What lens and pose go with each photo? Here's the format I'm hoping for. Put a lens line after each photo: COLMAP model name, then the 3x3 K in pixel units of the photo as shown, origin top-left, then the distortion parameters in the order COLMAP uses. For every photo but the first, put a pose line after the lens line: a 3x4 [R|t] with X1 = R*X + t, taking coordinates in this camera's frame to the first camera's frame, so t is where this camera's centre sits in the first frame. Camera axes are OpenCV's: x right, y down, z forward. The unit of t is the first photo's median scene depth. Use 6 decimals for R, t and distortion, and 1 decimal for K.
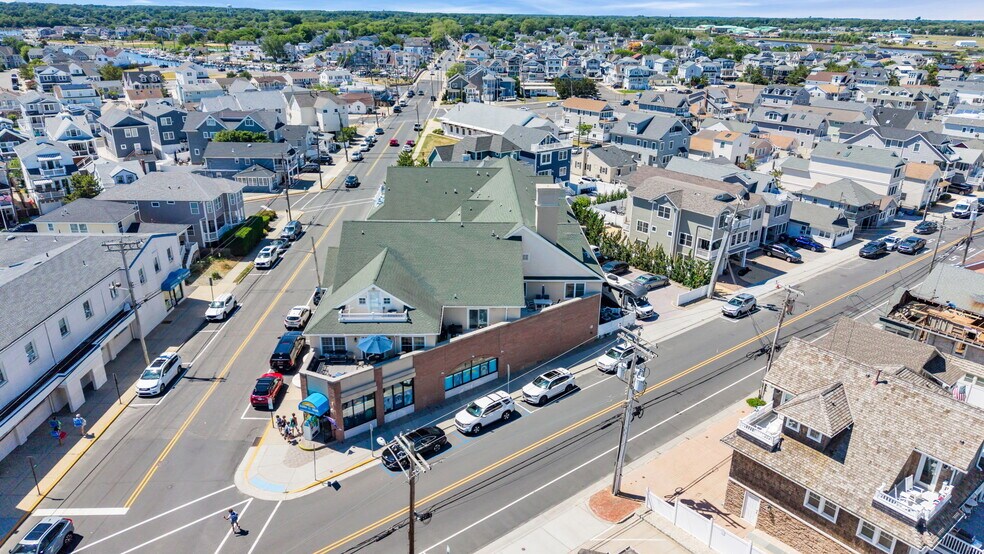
lens RADIAL K [[655.7, 0, 492.0], [0, 655.7, 277.0], [0, 0, 1]] dist [0.040312, -0.048317]
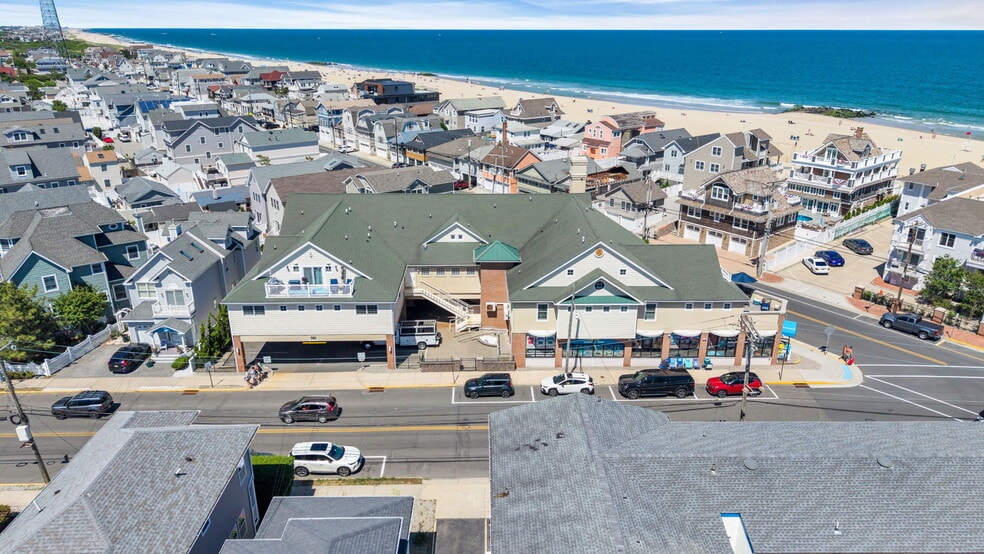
lens RADIAL K [[655.7, 0, 492.0], [0, 655.7, 277.0], [0, 0, 1]] dist [0.040312, -0.048317]
pose [[0.008285, -0.364030, 0.931350, -0.847690], [0.363671, 0.868700, 0.336307, -0.312251], [-0.931490, 0.335919, 0.139585, 0.788311]]
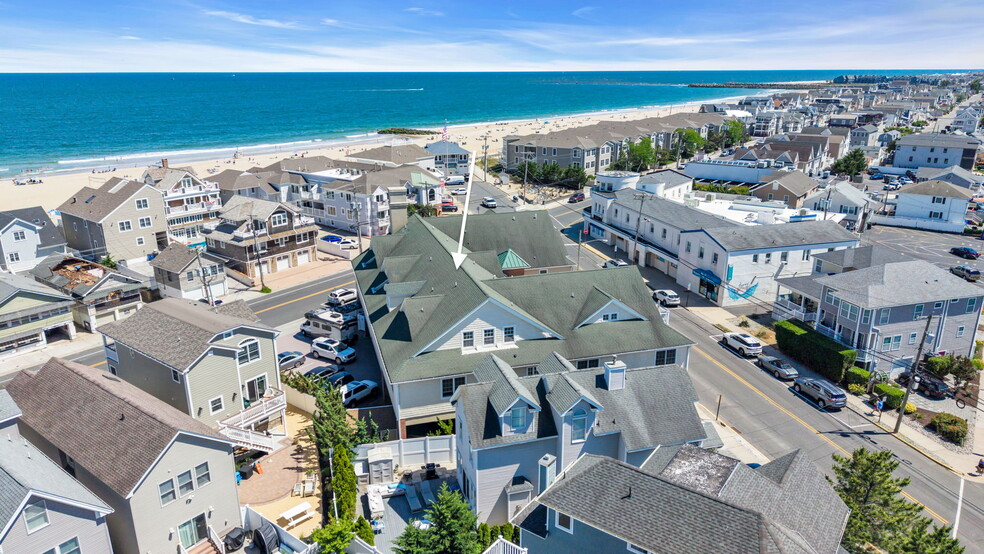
lens RADIAL K [[655.7, 0, 492.0], [0, 655.7, 277.0], [0, 0, 1]] dist [0.040312, -0.048317]
pose [[-0.965197, 0.071167, -0.251653, 0.182626], [-0.101975, 0.783676, 0.612742, -0.613155], [0.240822, 0.617079, -0.749145, 1.594031]]
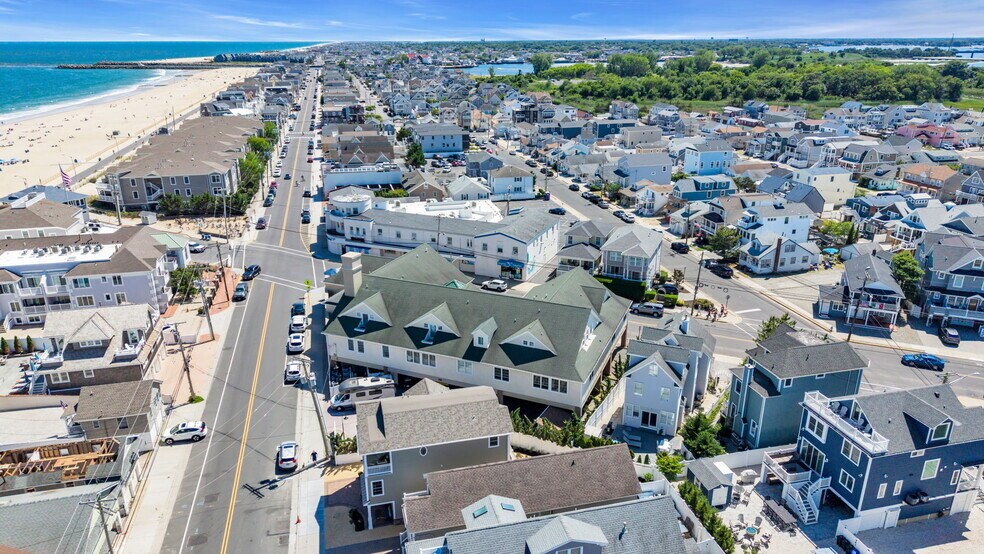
lens RADIAL K [[655.7, 0, 492.0], [0, 655.7, 277.0], [0, 0, 1]] dist [0.040312, -0.048317]
pose [[-0.408902, 0.301201, -0.861439, 0.905860], [-0.336083, 0.827913, 0.449008, -0.634191], [0.848438, 0.473116, -0.237307, 1.214228]]
